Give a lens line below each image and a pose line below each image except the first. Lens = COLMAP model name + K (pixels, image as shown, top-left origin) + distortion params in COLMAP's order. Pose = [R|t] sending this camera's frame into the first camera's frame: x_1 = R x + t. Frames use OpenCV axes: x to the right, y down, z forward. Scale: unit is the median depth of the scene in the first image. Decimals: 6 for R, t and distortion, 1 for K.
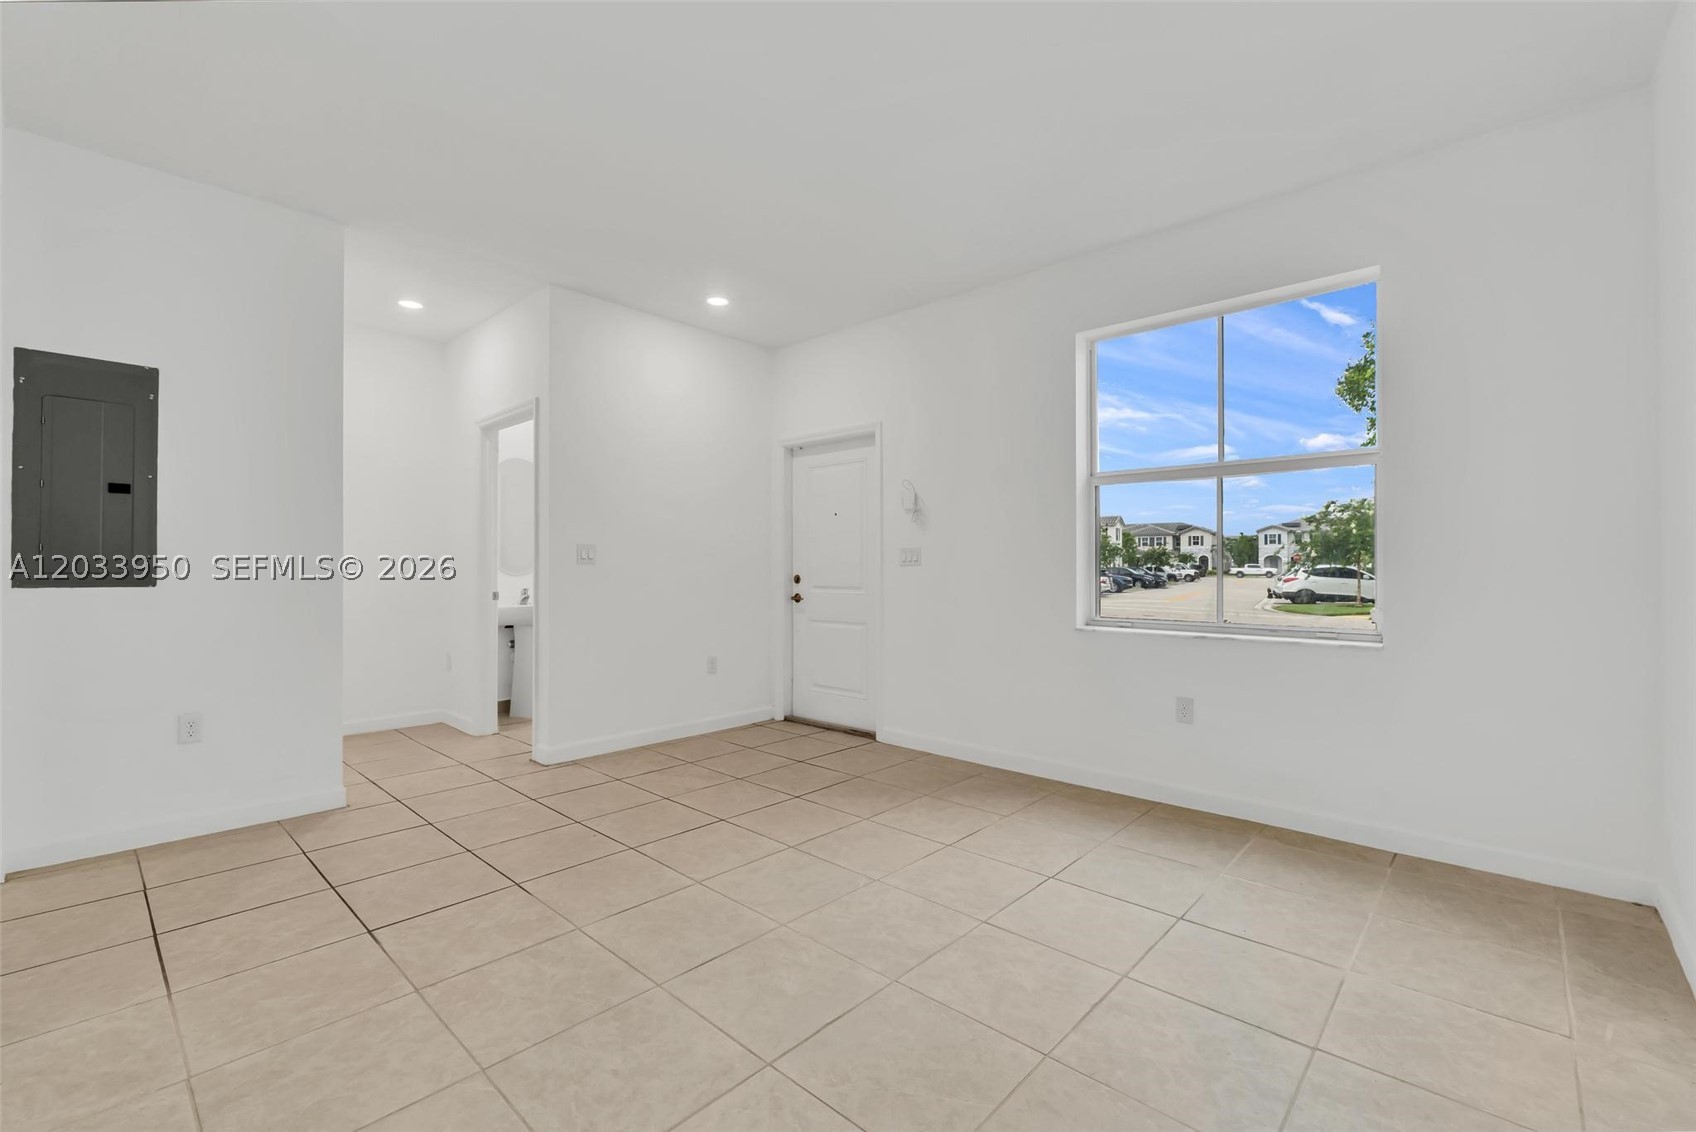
lens RADIAL K [[730.7, 0, 840.6], [0, 730.7, 571.0], [0, 0, 1]] dist [-0.004487, -0.000516]
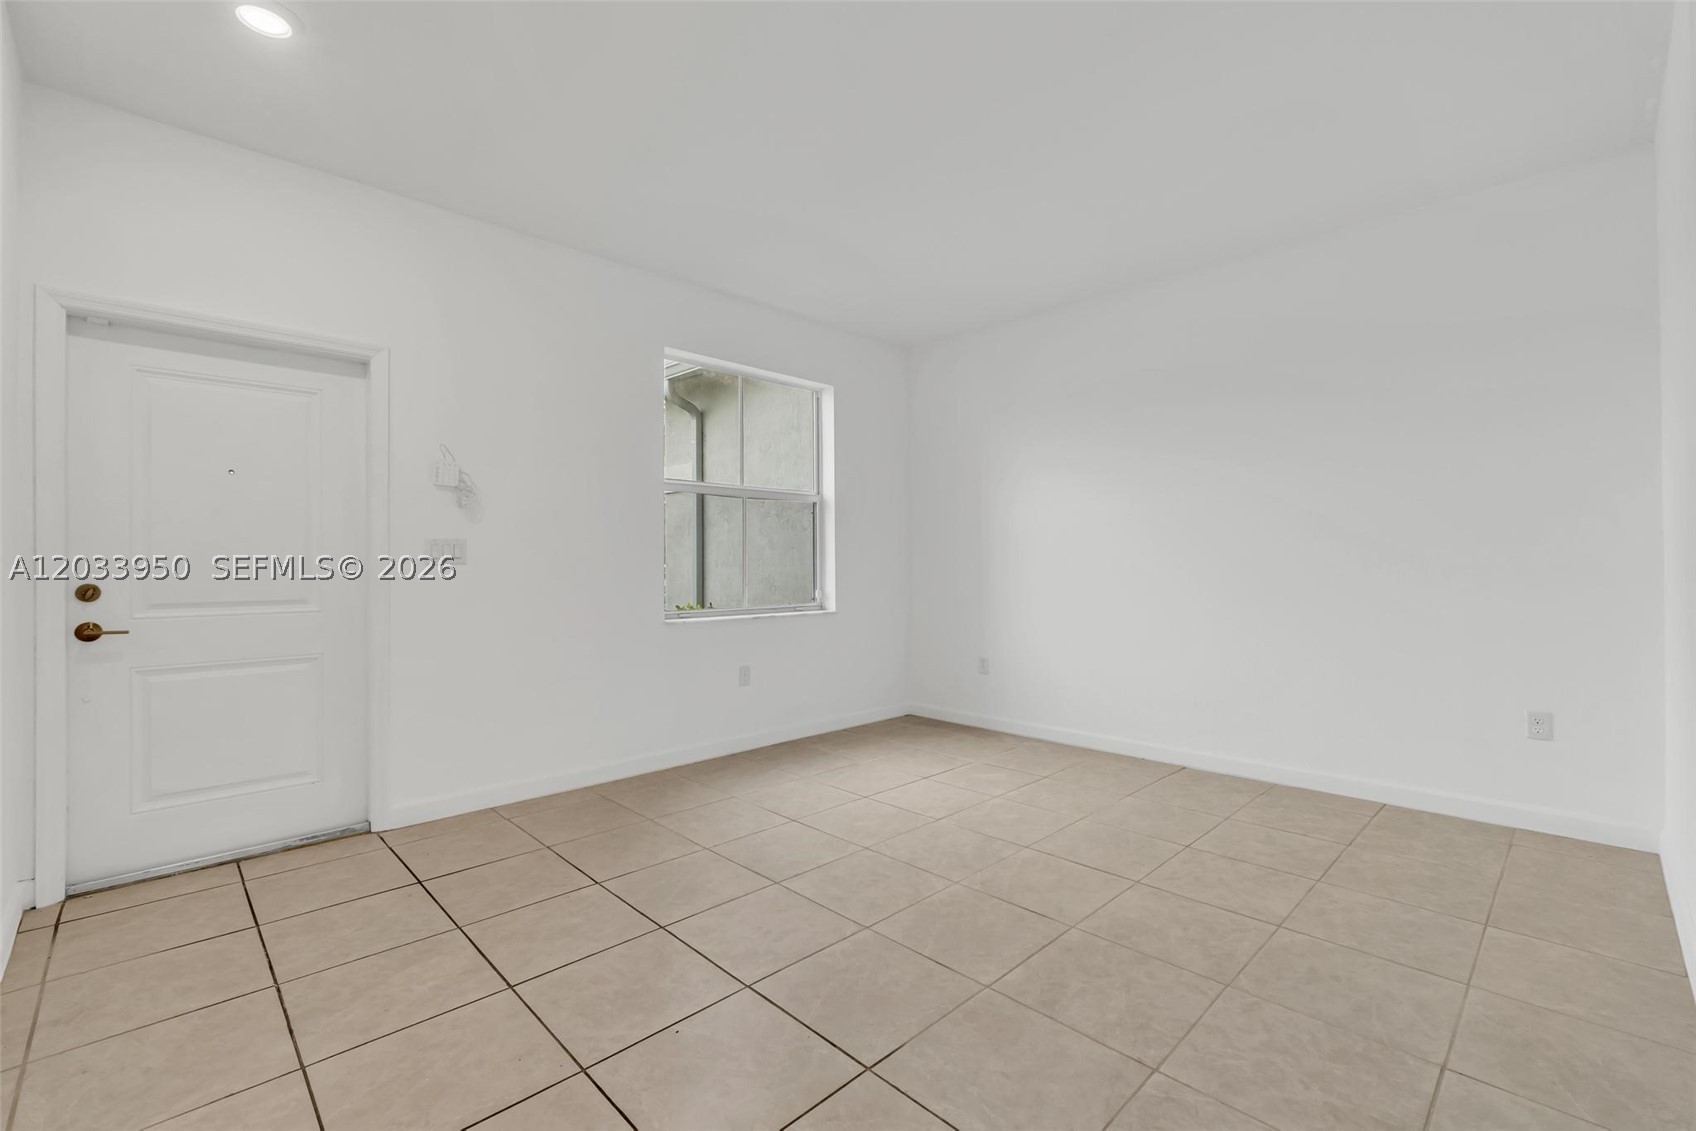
lens RADIAL K [[730.7, 0, 871.0], [0, 730.7, 564.4], [0, 0, 1]] dist [-0.004487, -0.000516]
pose [[0.024554, -0.001040, 0.999698, -0.886112], [0.008781, 0.999961, 0.000824, -0.005823], [-0.999660, 0.008758, 0.024562, 0.807793]]
